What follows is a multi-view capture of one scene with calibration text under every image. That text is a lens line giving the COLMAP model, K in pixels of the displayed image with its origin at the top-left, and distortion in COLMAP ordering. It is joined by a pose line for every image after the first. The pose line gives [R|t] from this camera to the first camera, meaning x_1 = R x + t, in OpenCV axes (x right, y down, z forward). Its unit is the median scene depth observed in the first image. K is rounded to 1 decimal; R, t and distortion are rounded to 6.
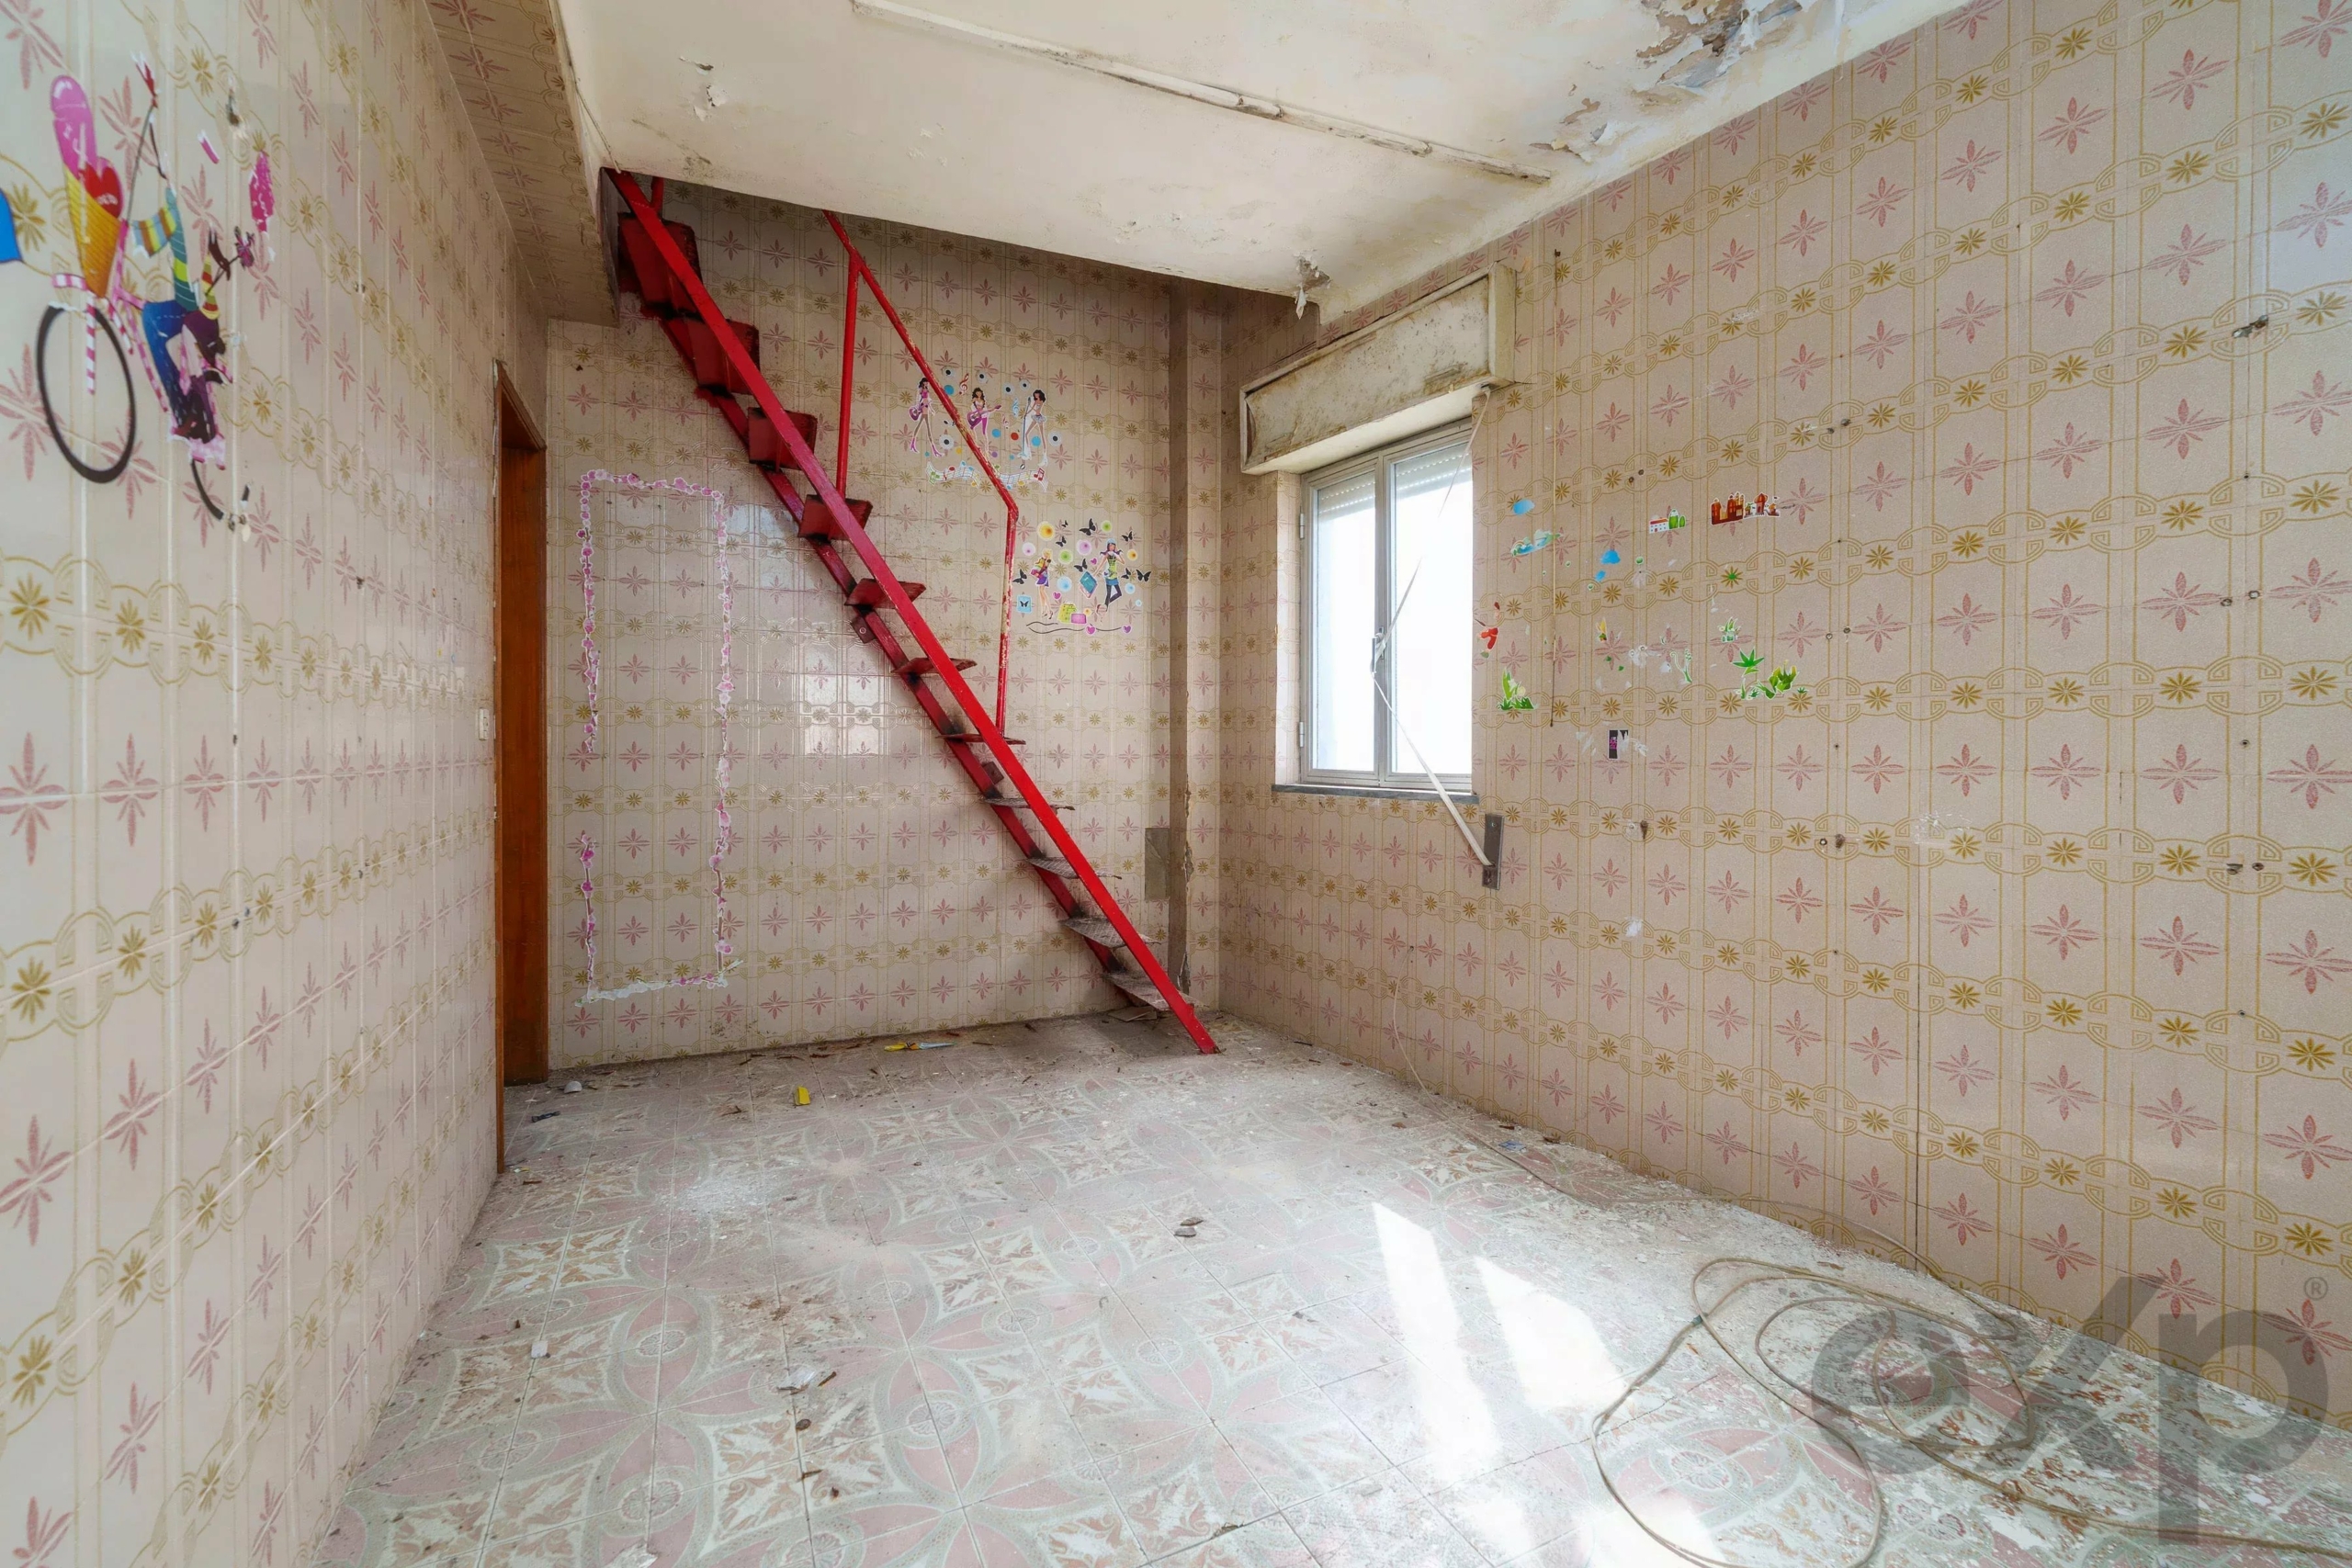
lens RADIAL K [[988.8, 0, 1200.7], [0, 988.8, 774.1], [0, 0, 1]] dist [-0.000141, -0.000747]
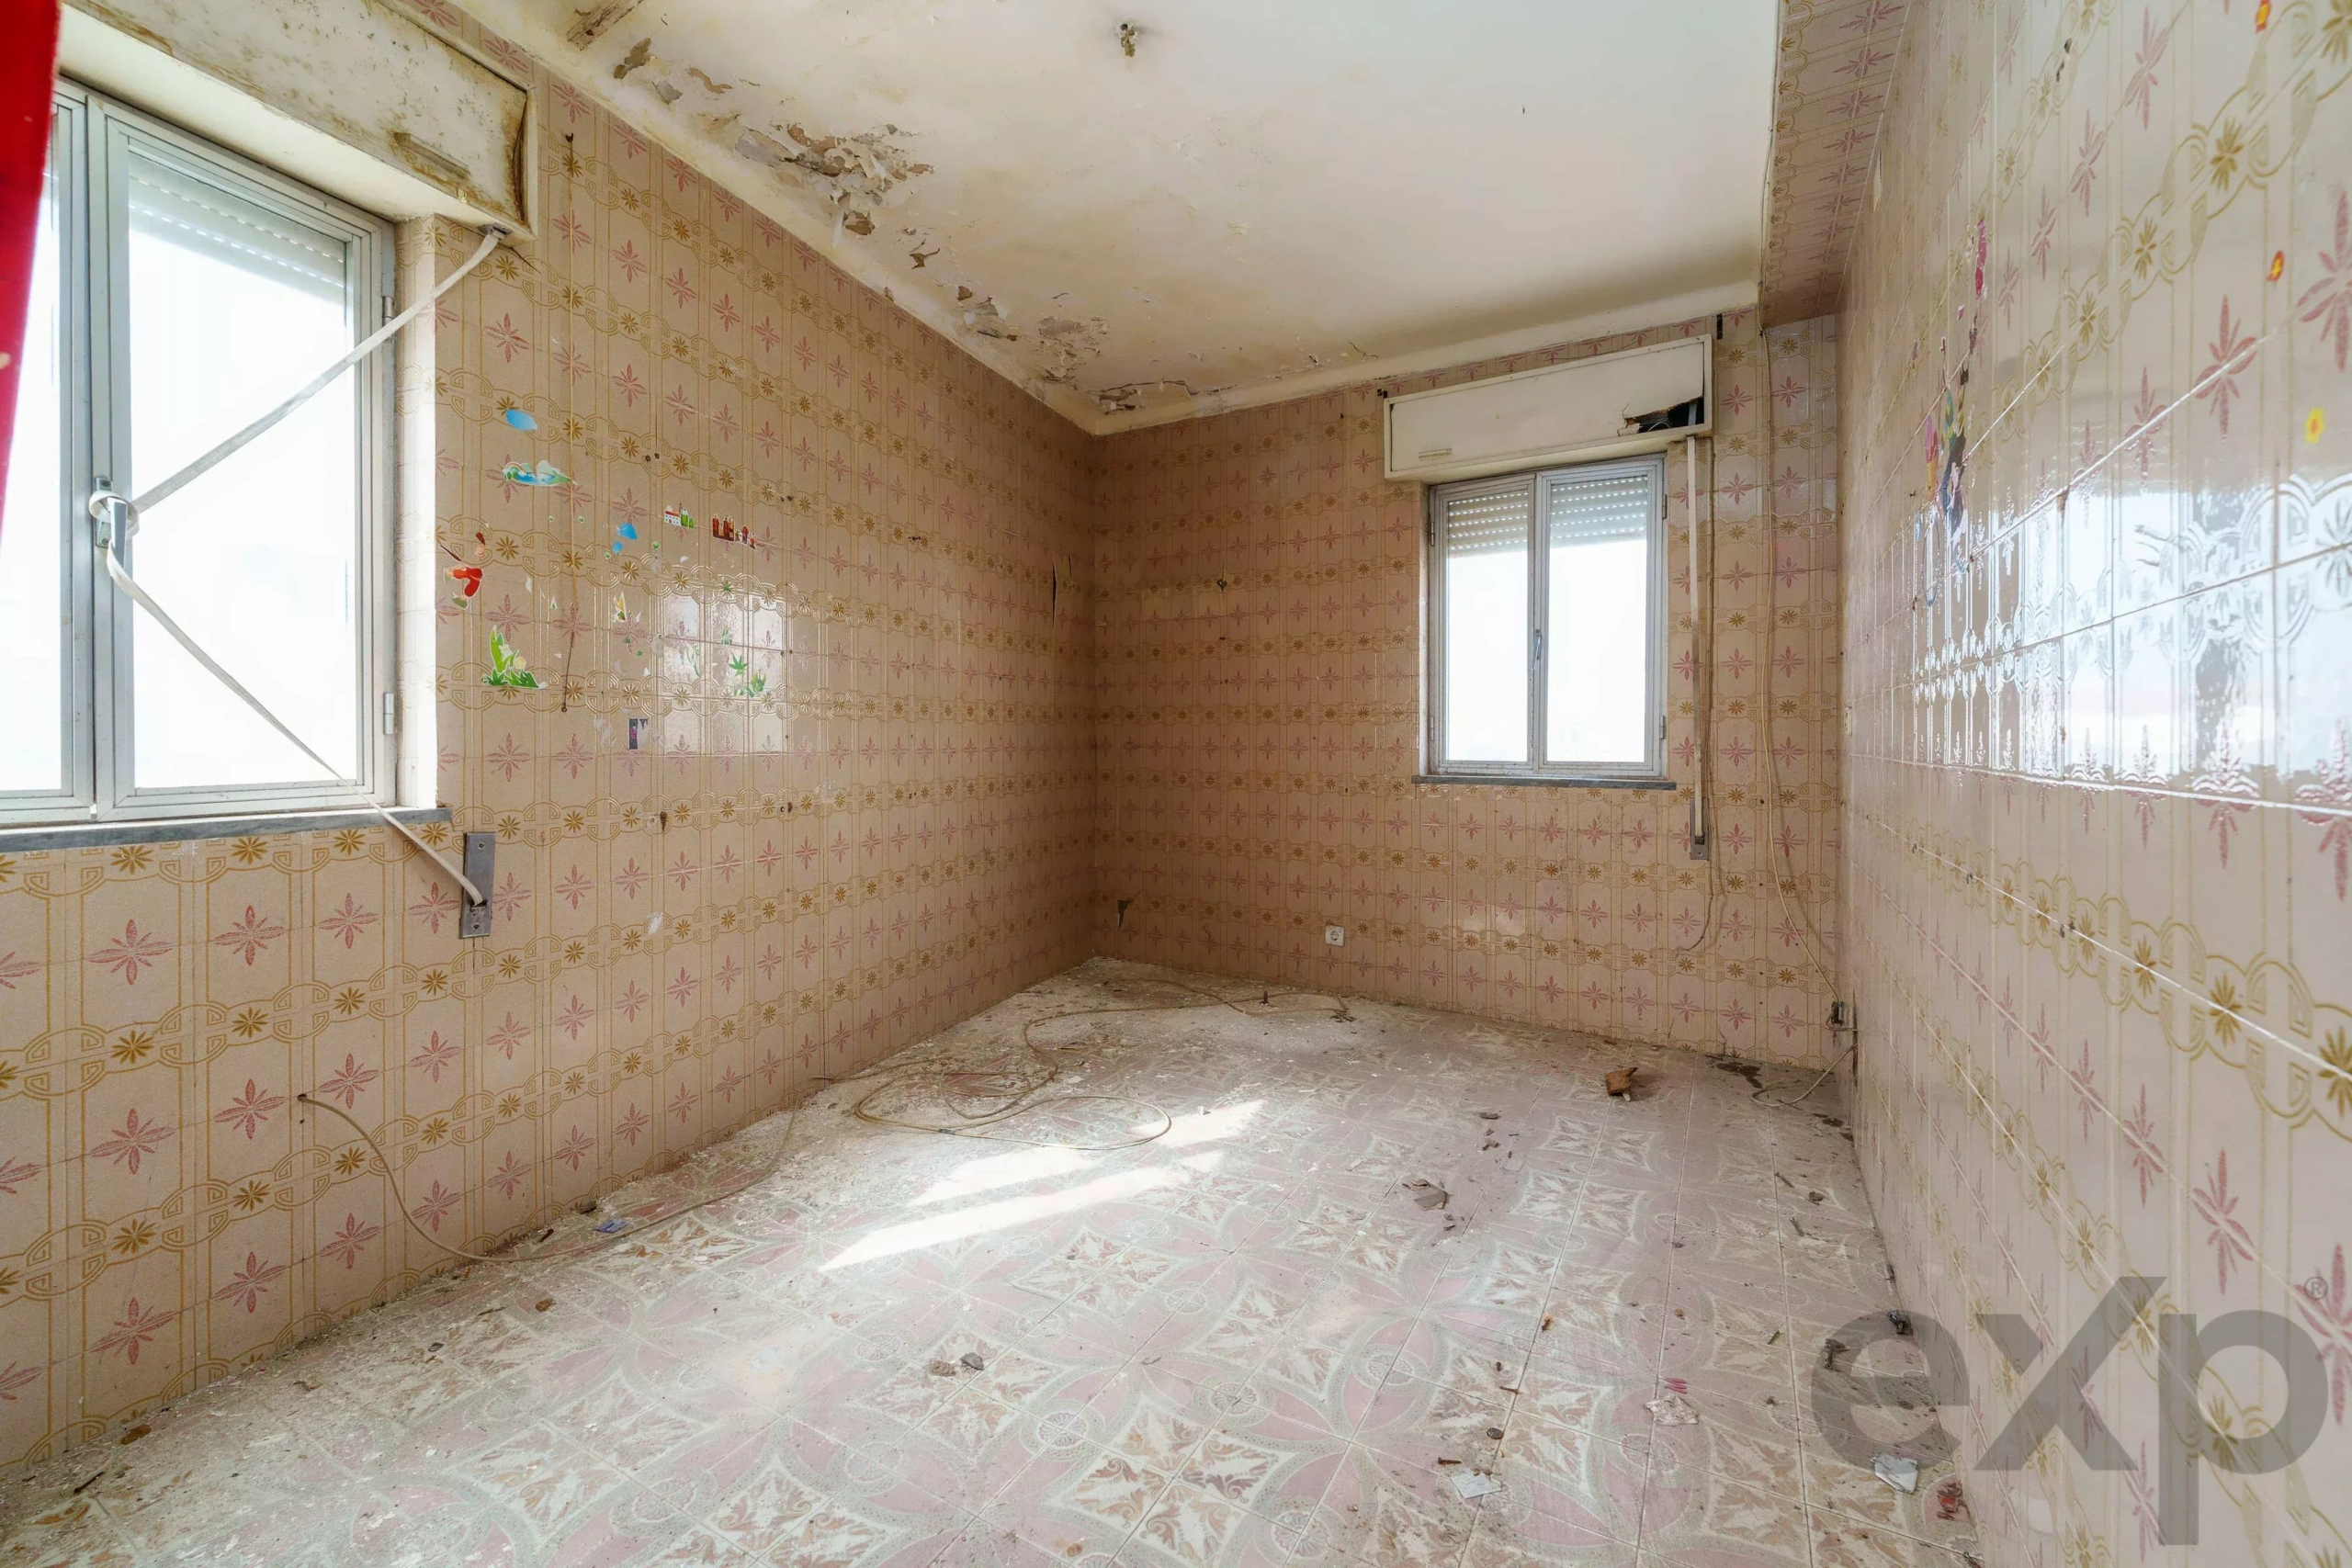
lens RADIAL K [[928.0, 0, 1184.3], [0, 928.0, 761.3], [0, 0, 1]] dist [-0.000881, -0.000374]
pose [[-0.549434, -0.020895, 0.835276, -0.606268], [0.021266, 0.999014, 0.038980, -0.028054], [-0.835266, 0.039180, -0.548448, 1.067764]]
